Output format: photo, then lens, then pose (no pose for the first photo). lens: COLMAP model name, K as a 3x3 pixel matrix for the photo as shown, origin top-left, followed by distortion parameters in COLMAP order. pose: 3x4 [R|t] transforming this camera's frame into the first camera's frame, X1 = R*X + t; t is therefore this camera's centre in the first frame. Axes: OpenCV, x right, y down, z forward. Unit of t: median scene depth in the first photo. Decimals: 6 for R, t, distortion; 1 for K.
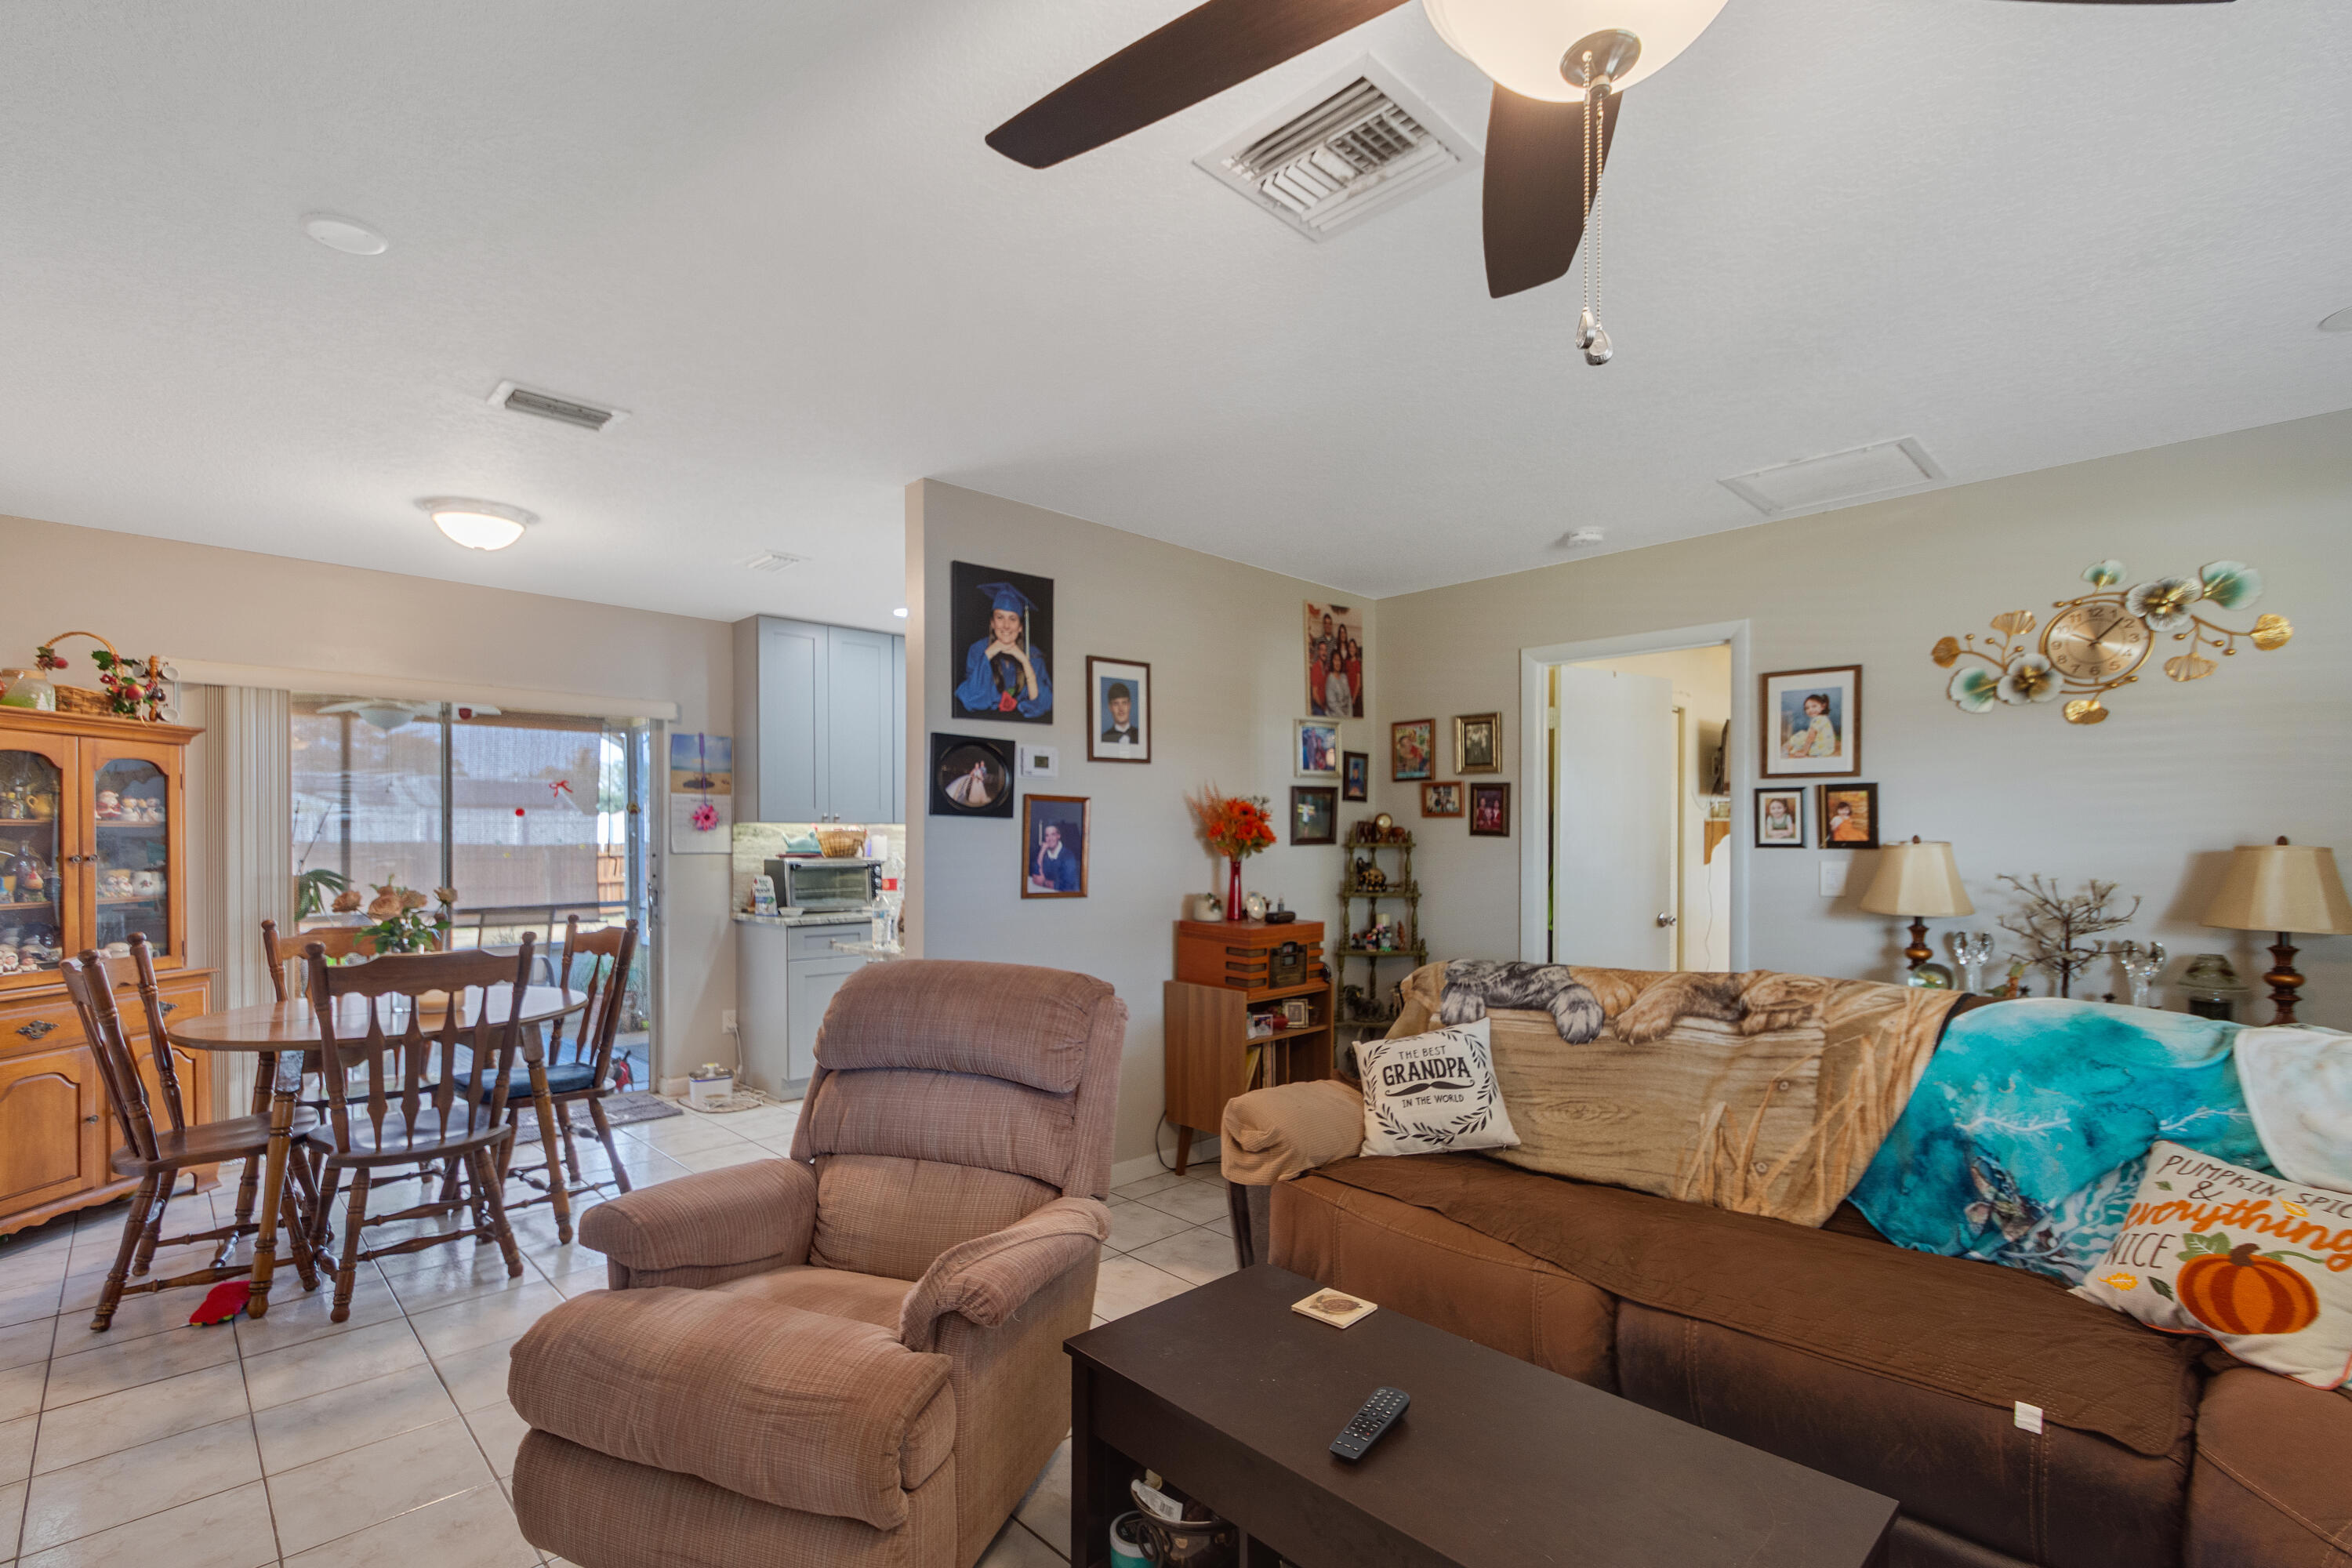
lens RADIAL K [[1033.6, 0, 1164.7], [0, 1033.6, 842.6], [0, 0, 1]] dist [-0.000168, -0.000911]
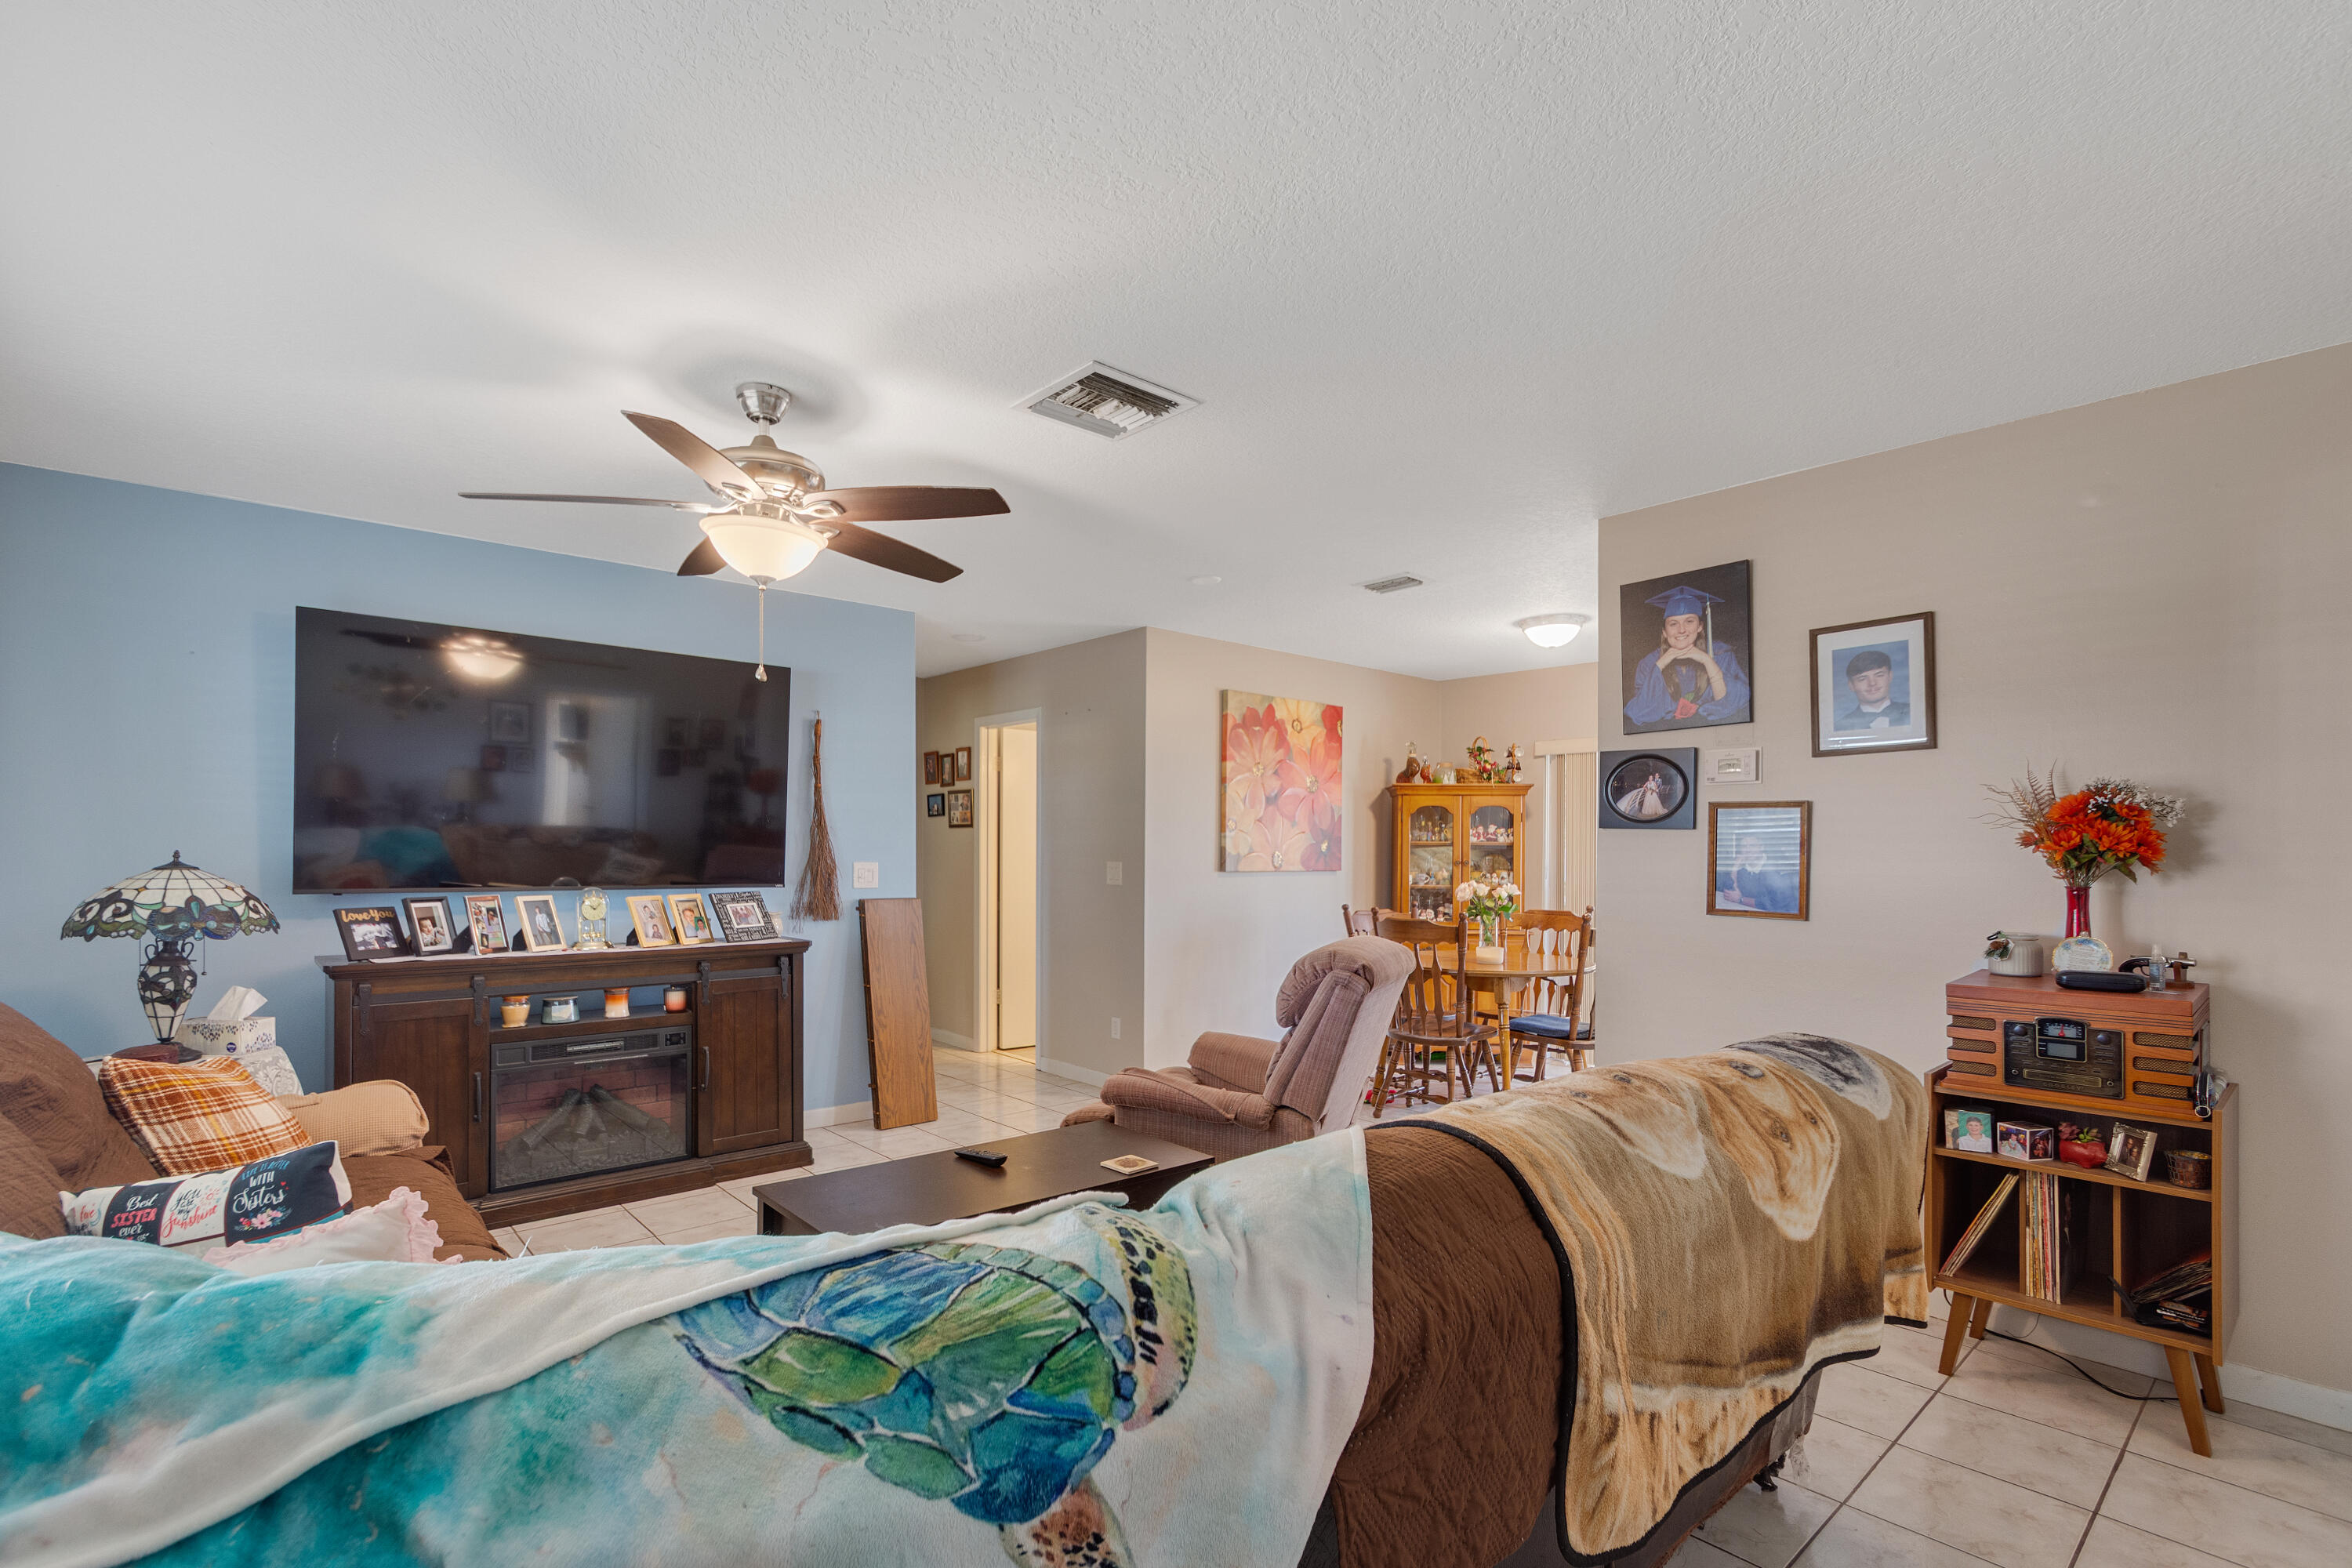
lens RADIAL K [[1033.6, 0, 1164.7], [0, 1033.6, 842.6], [0, 0, 1]] dist [-0.000168, -0.000911]
pose [[-0.016497, -0.010958, -0.999804, 0.809558], [-0.010498, 0.999887, -0.010786, 0.004069], [0.999809, 0.010318, -0.016610, 0.529059]]
